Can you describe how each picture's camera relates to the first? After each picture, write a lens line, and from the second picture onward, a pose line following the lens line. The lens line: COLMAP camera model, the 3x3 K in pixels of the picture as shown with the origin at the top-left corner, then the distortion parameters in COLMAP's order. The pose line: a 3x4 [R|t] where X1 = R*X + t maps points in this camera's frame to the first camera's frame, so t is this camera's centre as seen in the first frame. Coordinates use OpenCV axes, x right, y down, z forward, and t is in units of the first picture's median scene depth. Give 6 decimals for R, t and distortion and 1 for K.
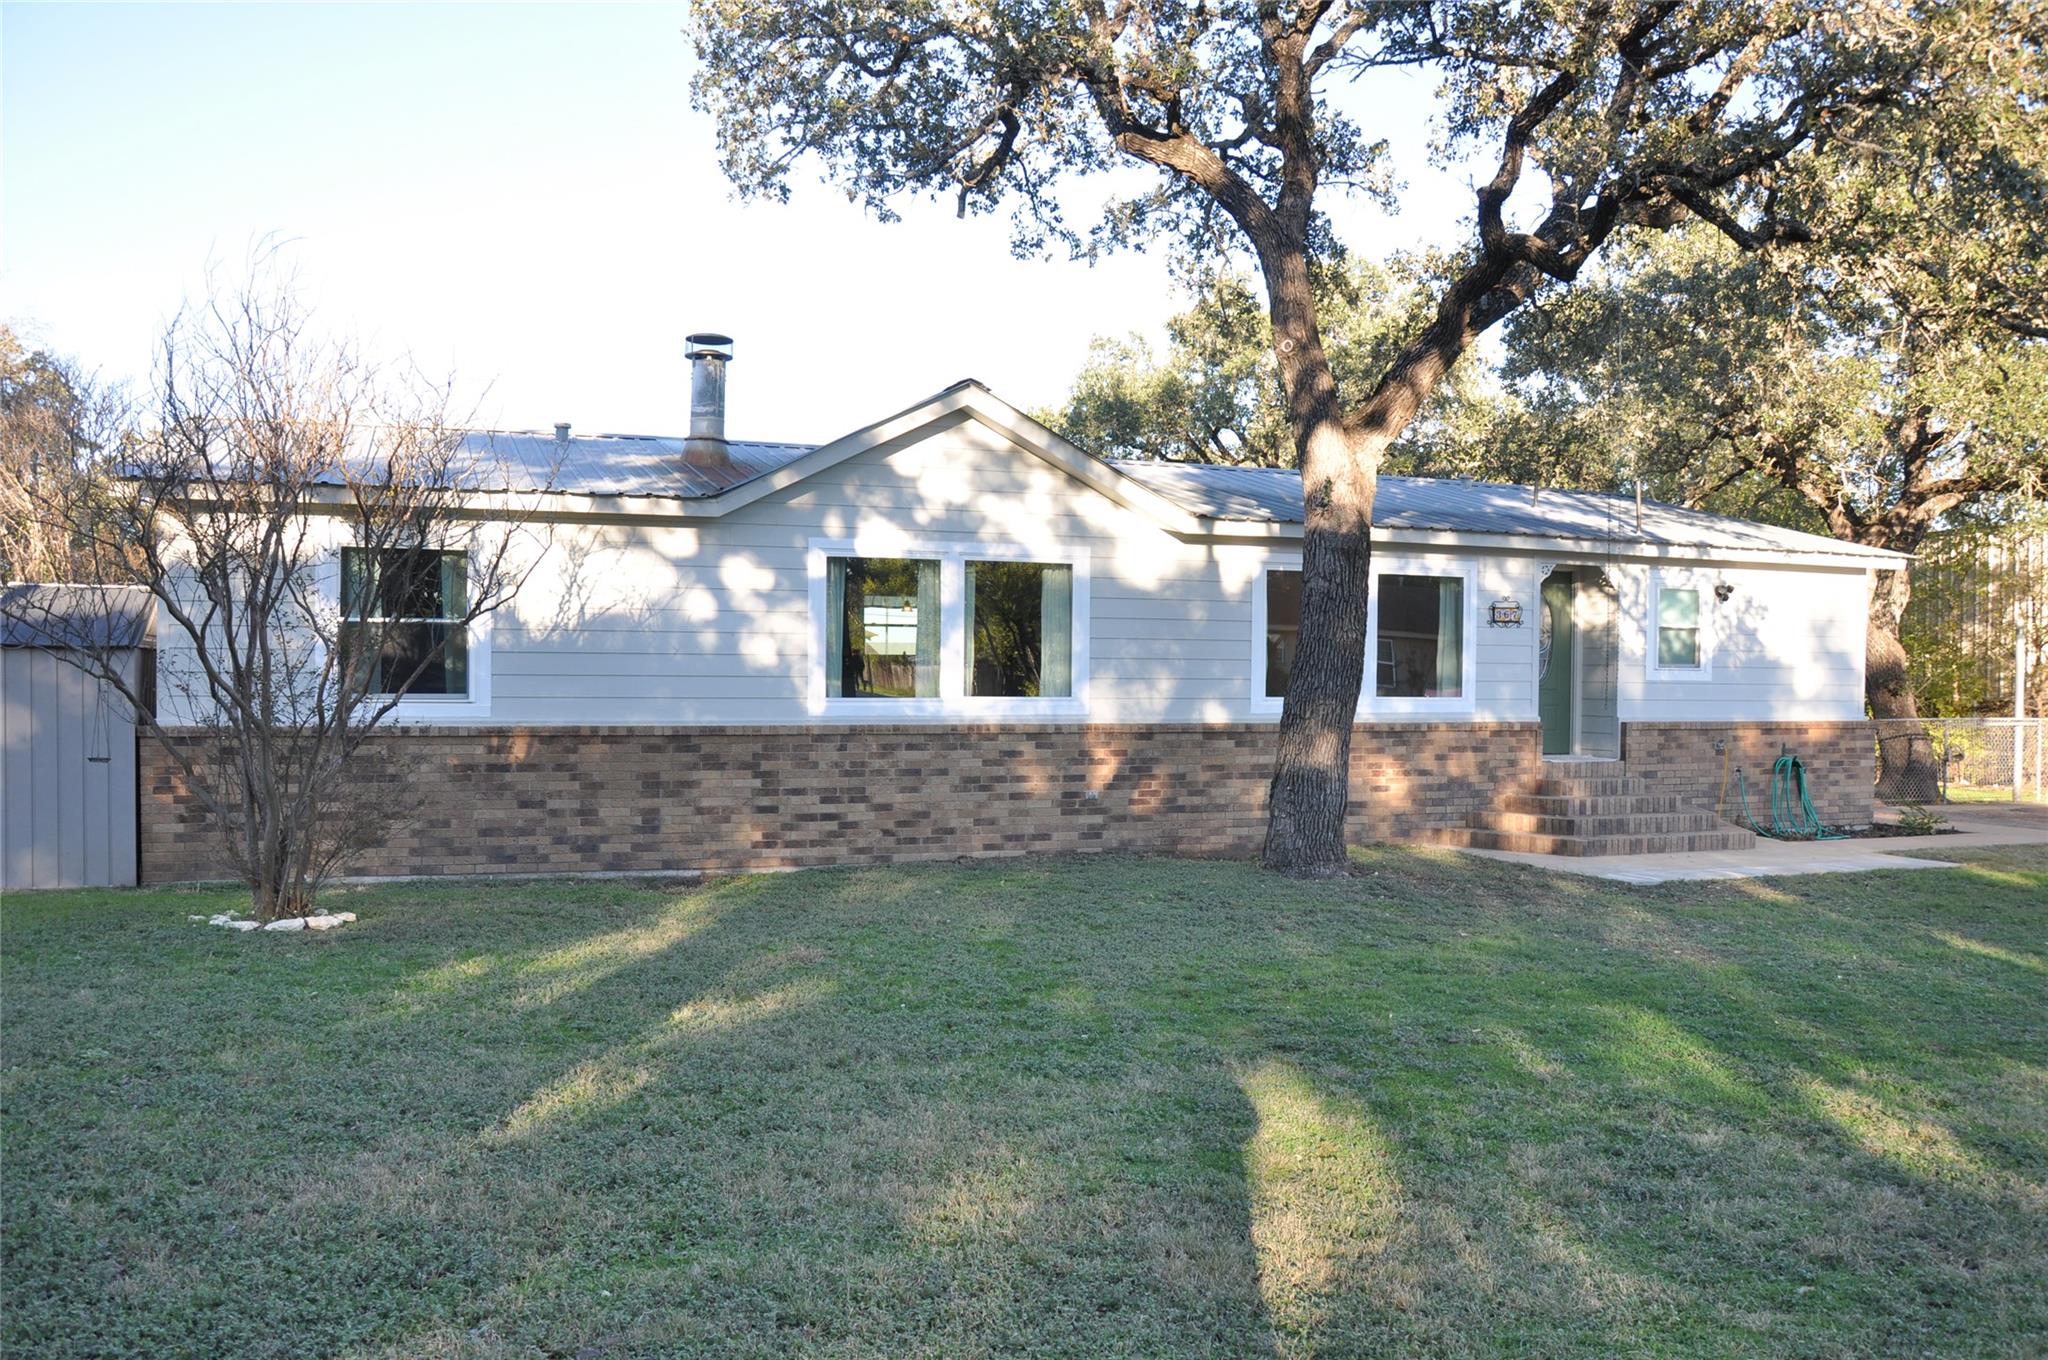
lens RADIAL K [[1601.5, 0, 990.1], [0, 1601.5, 717.0], [0, 0, 1]] dist [-0.163089, 0.127836]
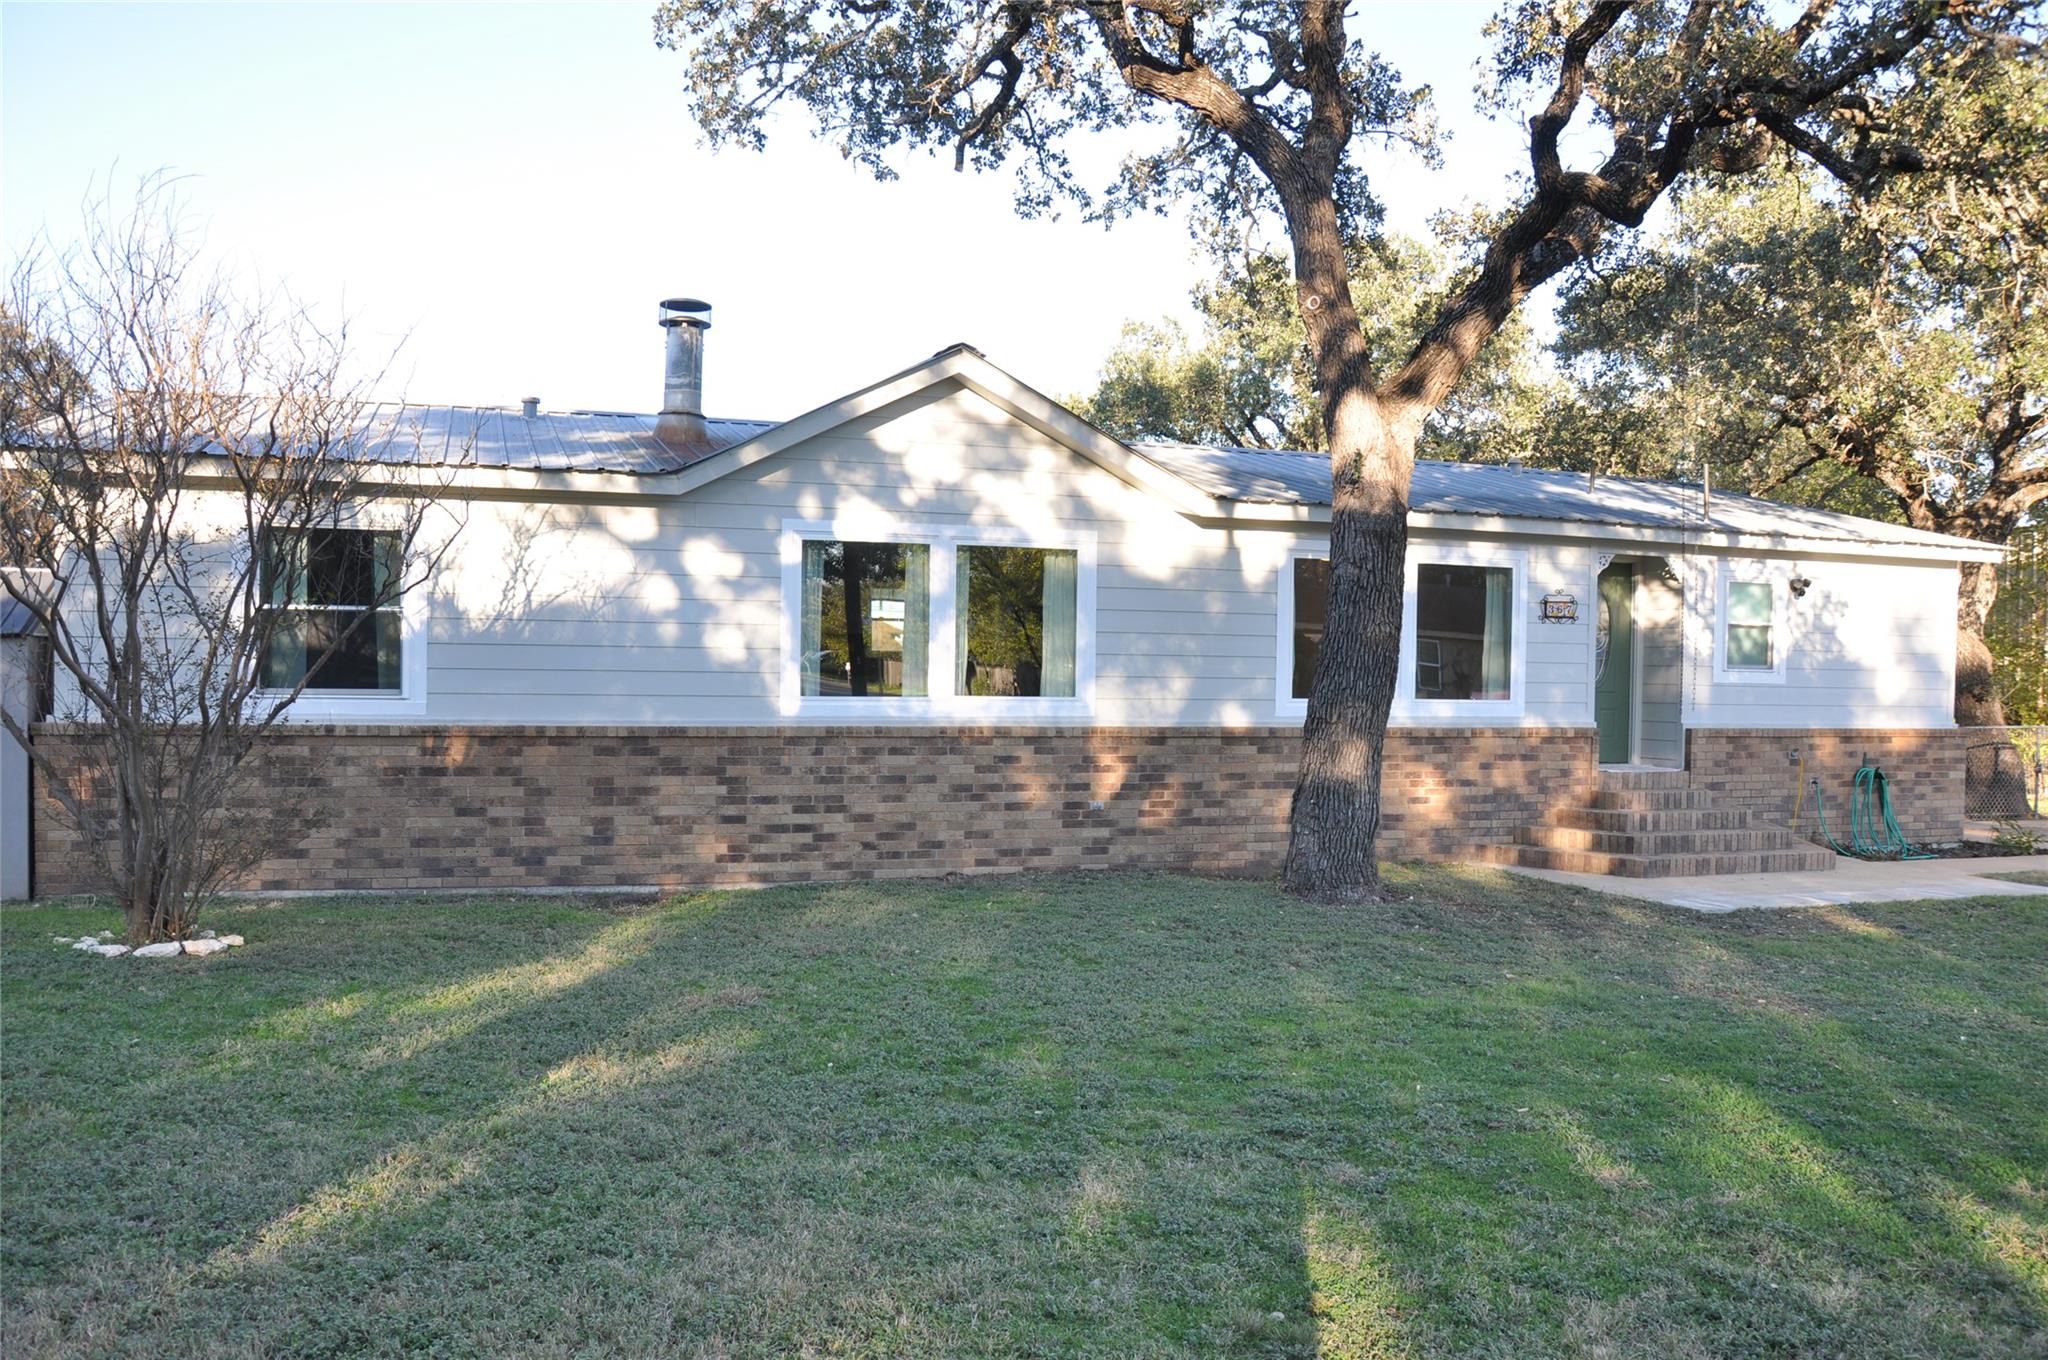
lens RADIAL K [[1601.5, 0, 990.1], [0, 1601.5, 717.0], [0, 0, 1]] dist [-0.163089, 0.127836]
pose [[0.999564, 0.006517, -0.028795, 0.029247], [-0.006515, 0.999979, 0.000145, -0.001080], [0.028795, 0.000042, 0.999585, 0.096107]]
